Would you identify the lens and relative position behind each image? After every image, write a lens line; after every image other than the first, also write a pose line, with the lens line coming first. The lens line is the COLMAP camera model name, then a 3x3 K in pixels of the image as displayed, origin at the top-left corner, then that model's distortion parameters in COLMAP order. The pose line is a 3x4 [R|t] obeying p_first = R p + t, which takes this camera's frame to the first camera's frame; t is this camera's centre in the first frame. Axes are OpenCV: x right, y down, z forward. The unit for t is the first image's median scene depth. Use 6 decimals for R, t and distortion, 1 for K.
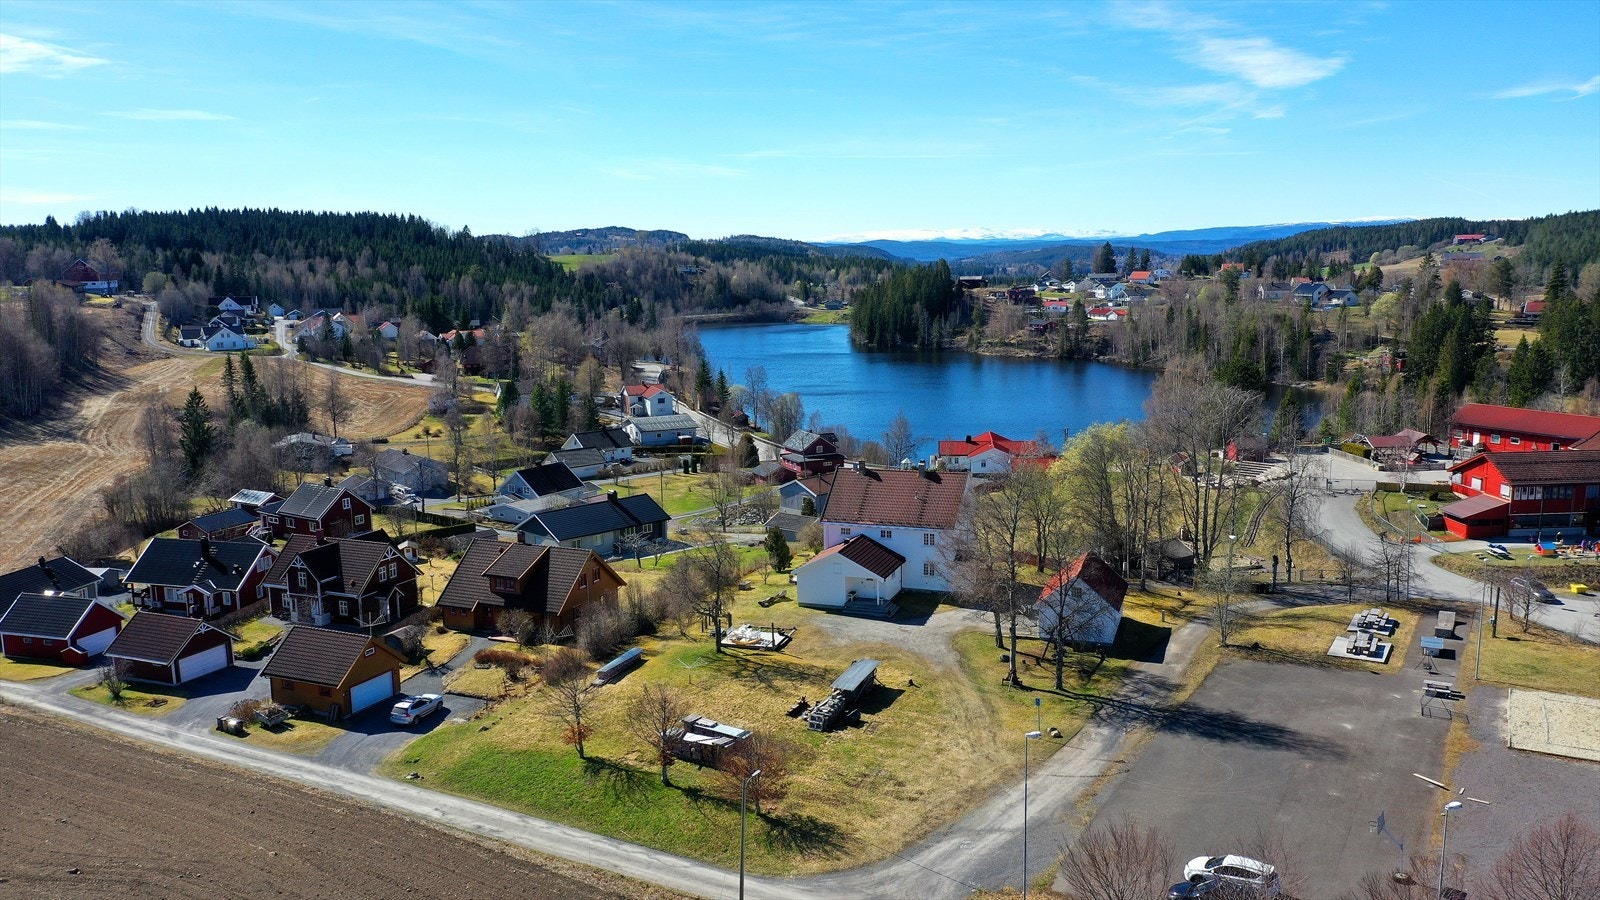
lens RADIAL K [[1259.4, 0, 800.0], [0, 1259.4, 450.0], [0, 0, 1]] dist [-0.004817, -0.002896]
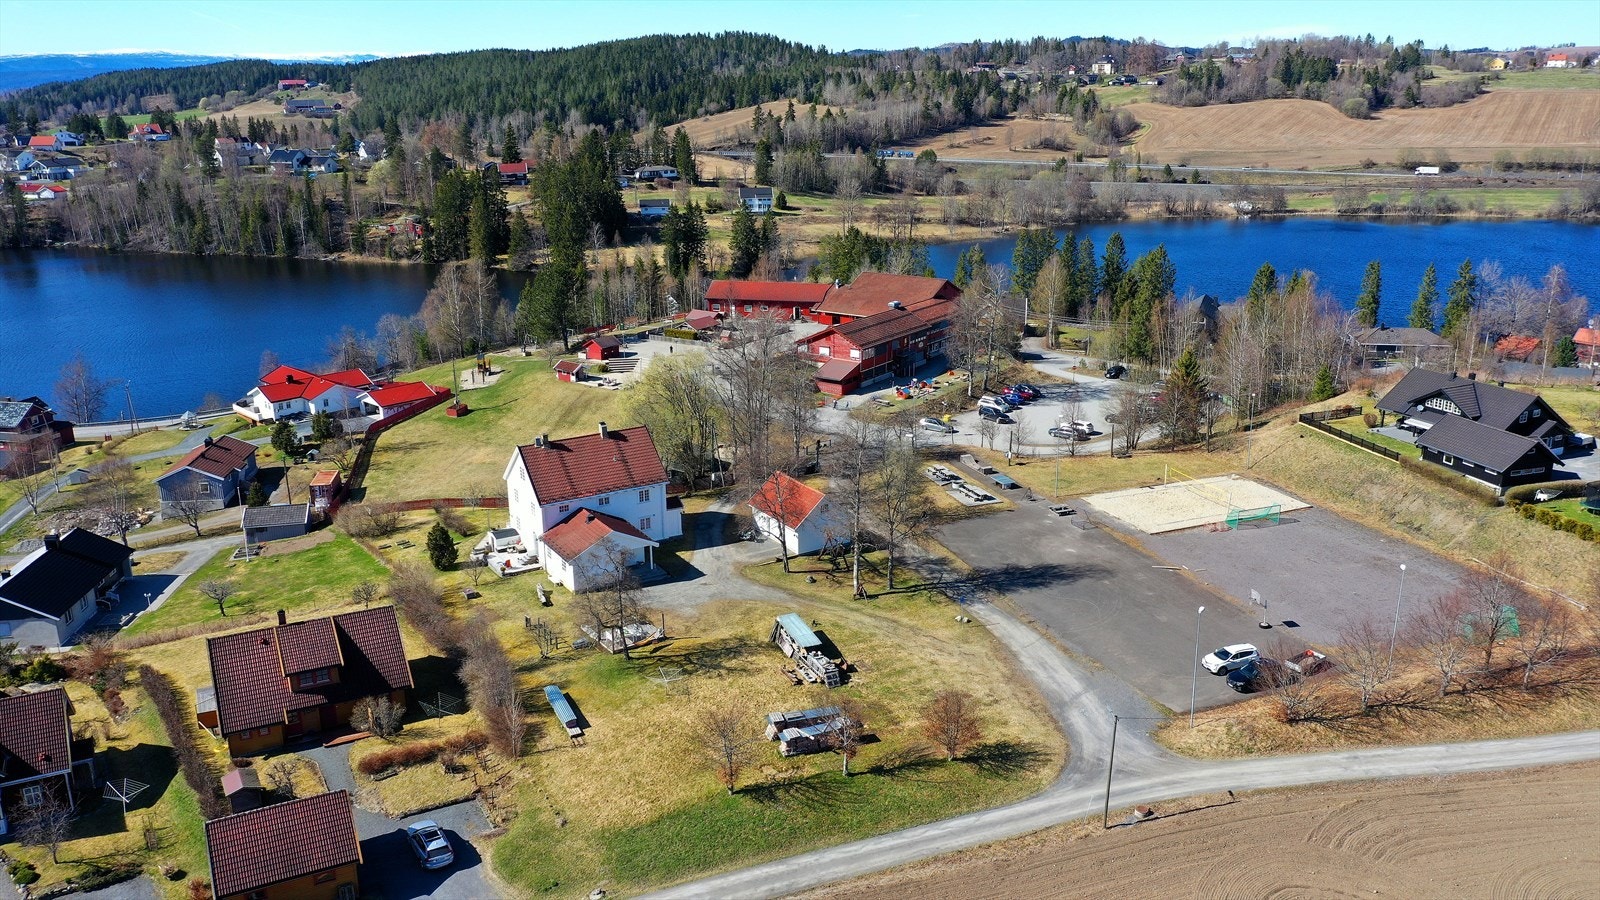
lens RADIAL K [[1259.4, 0, 800.0], [0, 1259.4, 450.0], [0, 0, 1]] dist [-0.004817, -0.002896]
pose [[0.620539, -0.217895, 0.753295, -0.159729], [0.122007, 0.975749, 0.181737, -0.037570], [-0.774626, -0.020868, 0.632075, 0.064053]]
